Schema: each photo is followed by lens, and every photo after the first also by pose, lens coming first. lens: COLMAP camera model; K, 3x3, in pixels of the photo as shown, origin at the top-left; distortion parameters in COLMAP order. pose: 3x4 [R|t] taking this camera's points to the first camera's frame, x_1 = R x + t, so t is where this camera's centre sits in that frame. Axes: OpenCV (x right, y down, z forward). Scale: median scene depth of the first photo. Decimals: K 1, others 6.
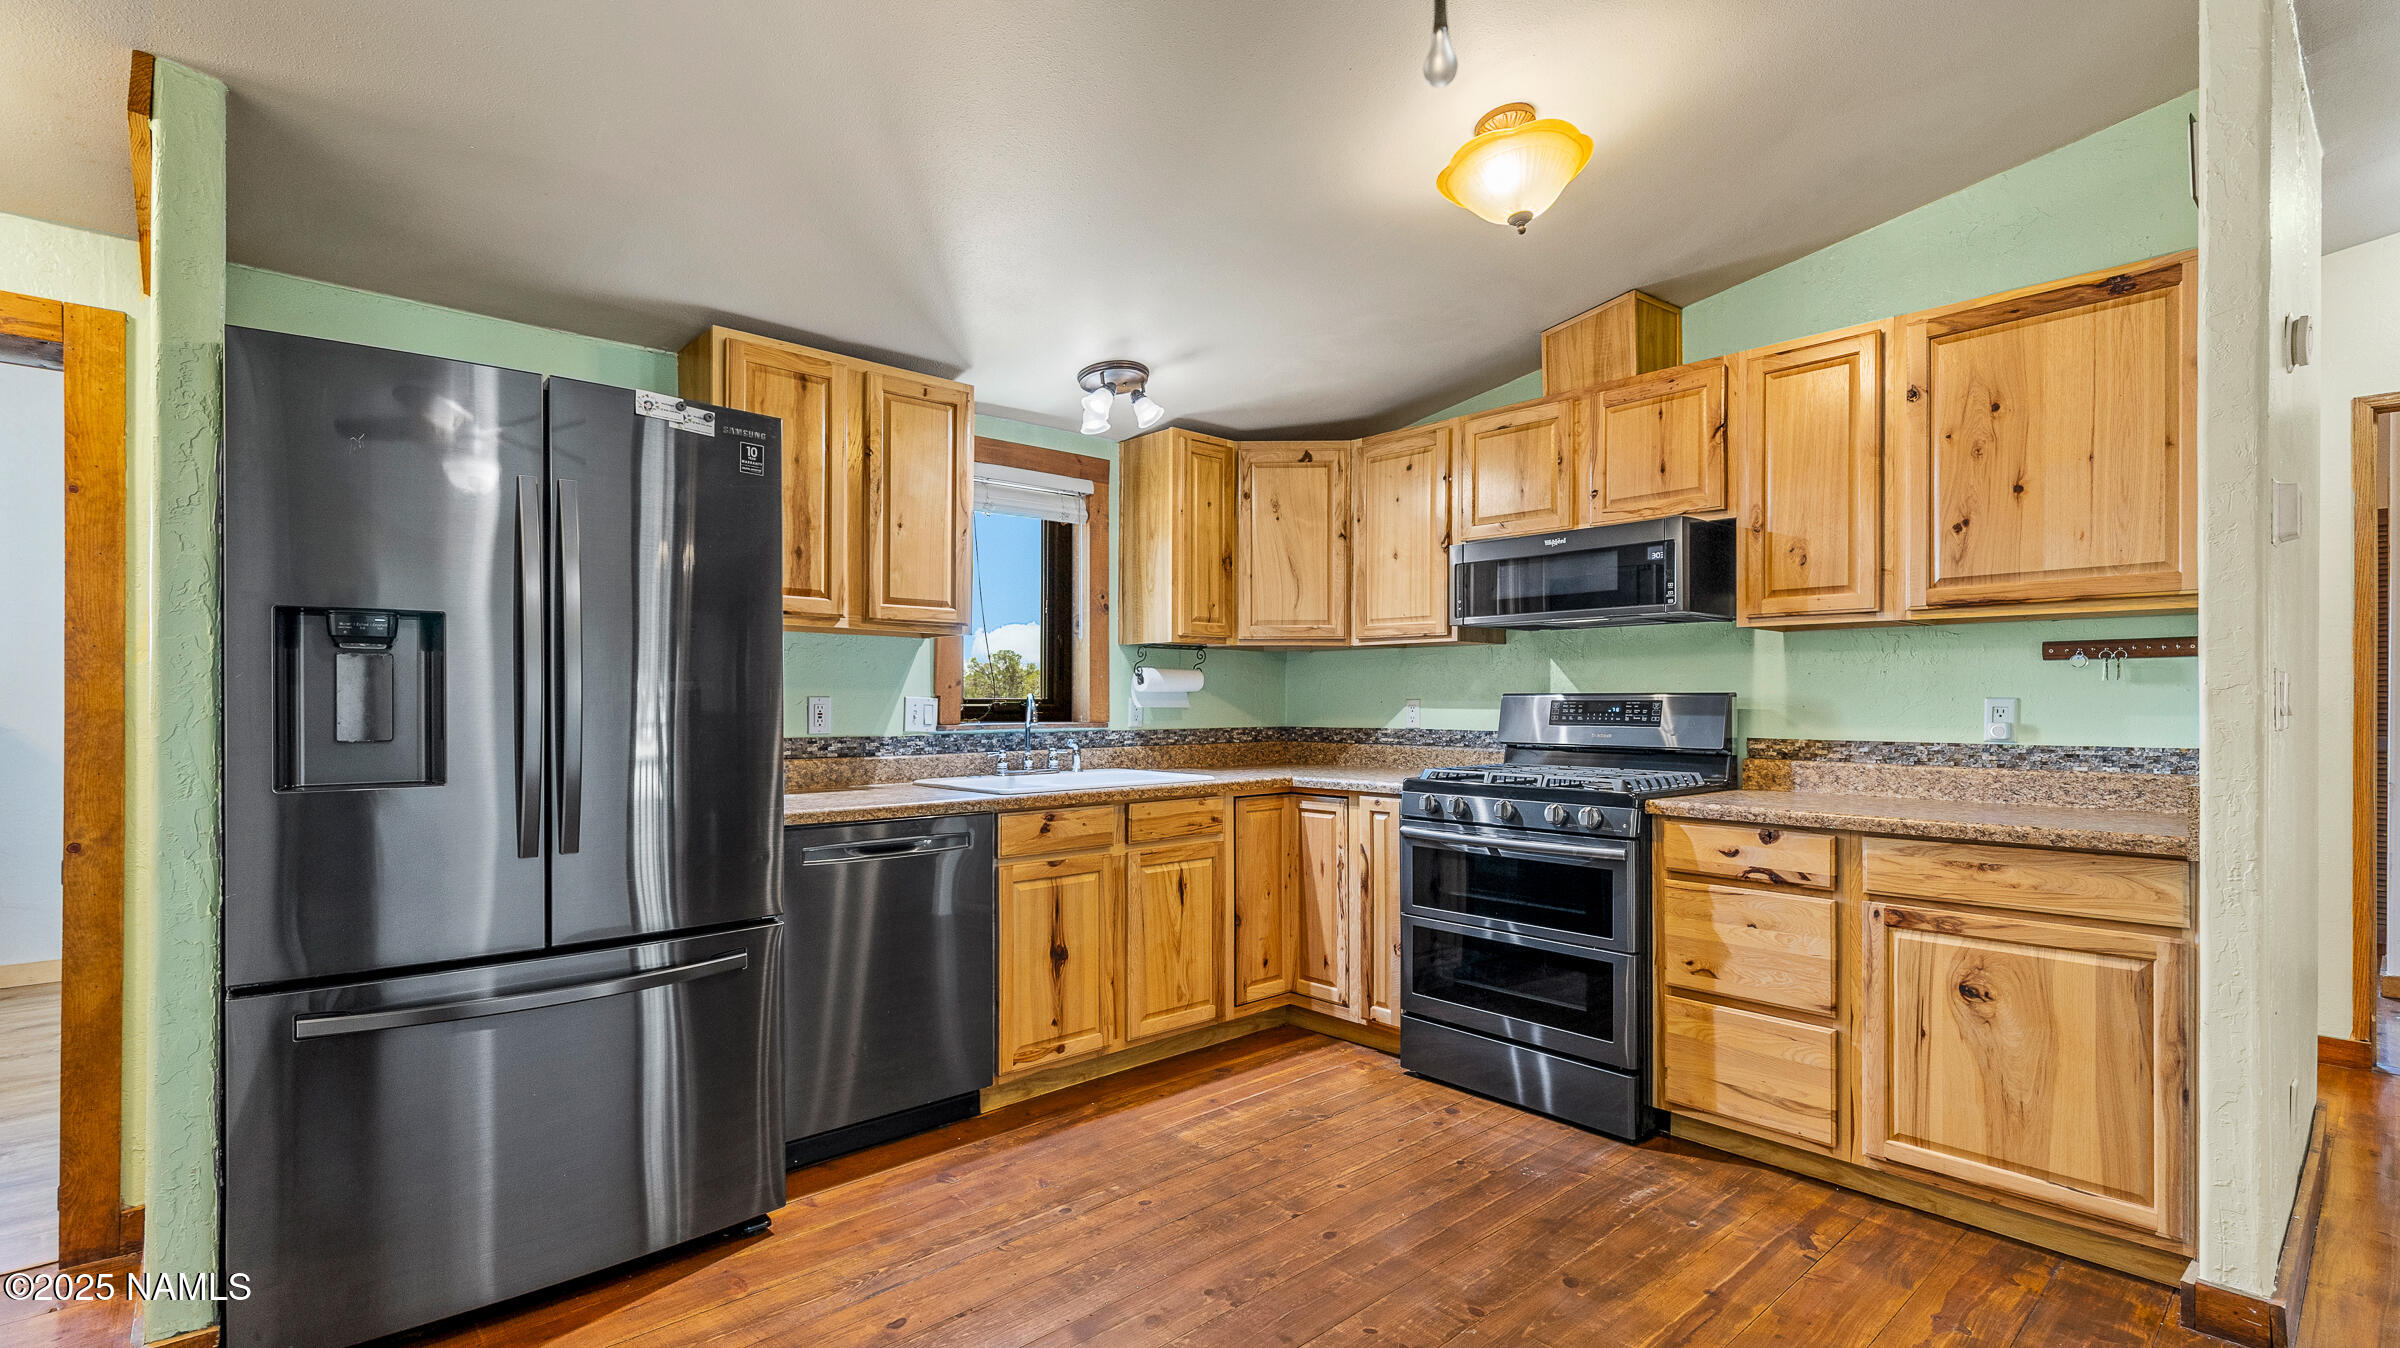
lens RADIAL K [[1089.1, 0, 1198.3], [0, 1089.1, 693.1], [0, 0, 1]] dist [0.012158, 0.000446]
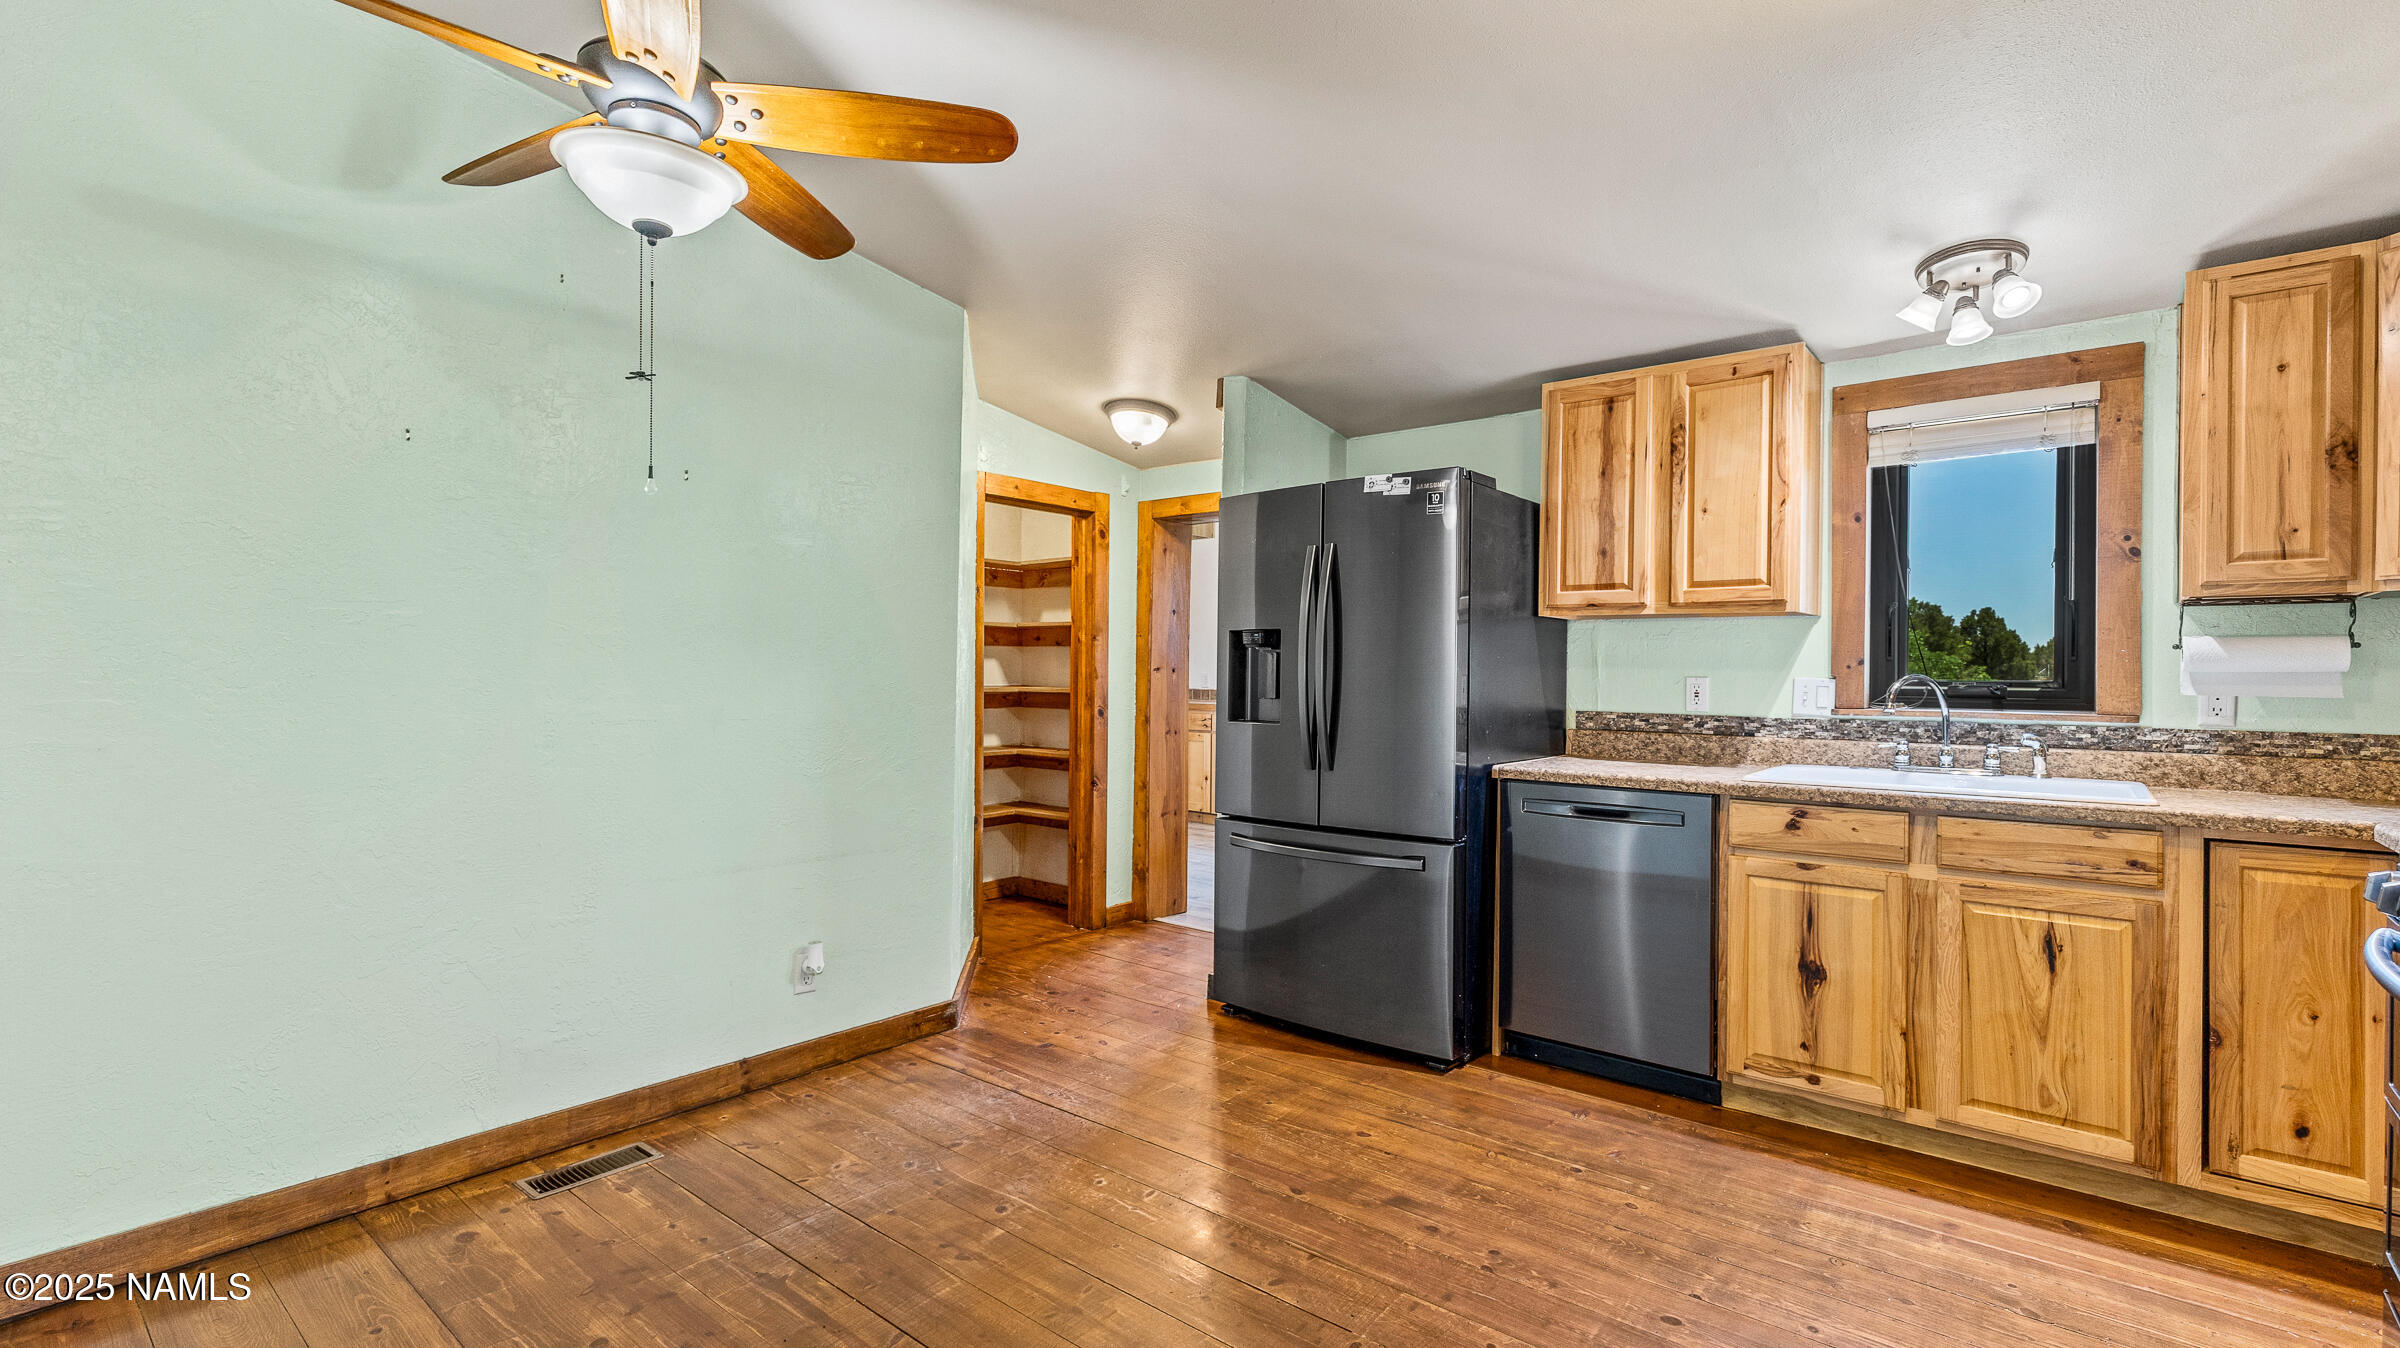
lens RADIAL K [[1079.8, 0, 1210.5], [0, 1079.8, 663.6], [0, 0, 1]] dist [0.001234, 0.000752]
pose [[0.143017, -0.008144, -0.989687, 0.646624], [-0.000646, 0.999965, -0.008322, -0.000745], [0.989720, 0.001830, 0.143007, 0.383402]]
